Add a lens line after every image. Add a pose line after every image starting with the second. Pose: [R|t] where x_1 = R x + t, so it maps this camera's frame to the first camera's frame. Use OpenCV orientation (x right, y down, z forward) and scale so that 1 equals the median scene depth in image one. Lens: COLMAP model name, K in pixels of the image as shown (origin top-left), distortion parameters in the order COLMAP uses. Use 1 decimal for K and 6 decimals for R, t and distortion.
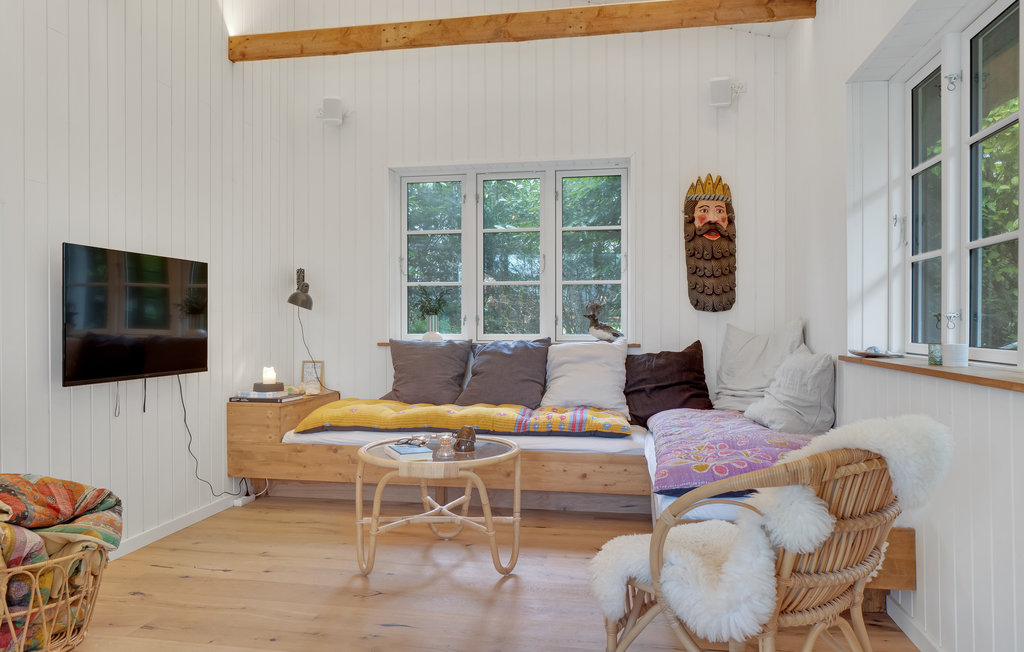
lens RADIAL K [[720.4, 0, 512.0], [0, 720.4, 326.0], [0, 0, 1]] dist [-0.026264, 0.001088]
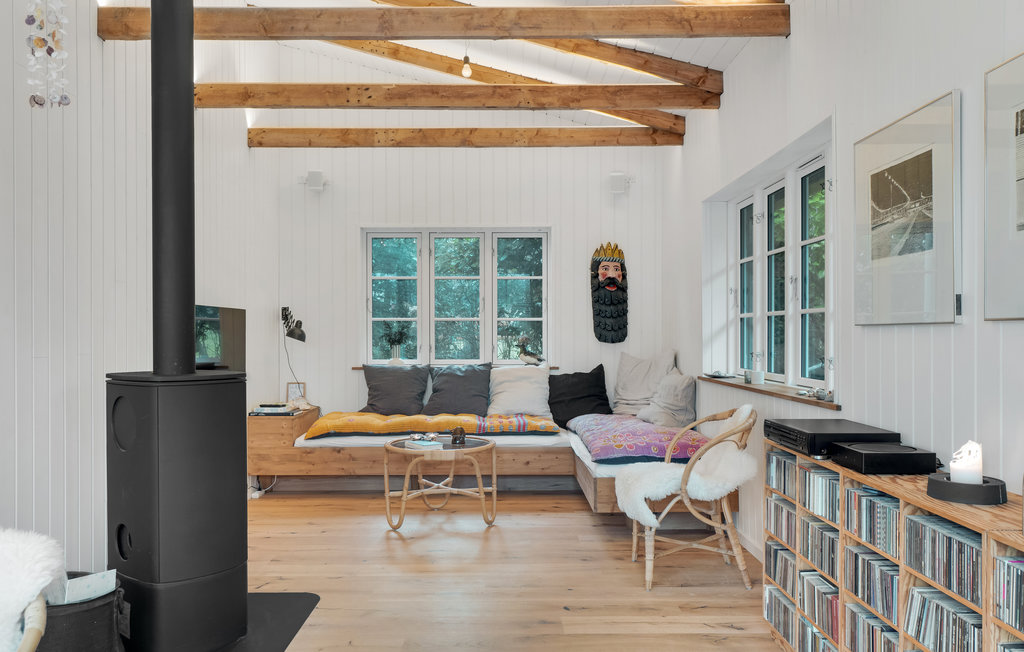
lens RADIAL K [[801.2, 0, 512.0], [0, 801.2, 326.0], [0, 0, 1]] dist [-0.002954, -0.000587]
pose [[0.981647, 0.000898, 0.190704, -0.198487], [0.001138, 0.999943, -0.010570, -0.036636], [-0.190703, 0.010593, 0.981591, -0.462396]]
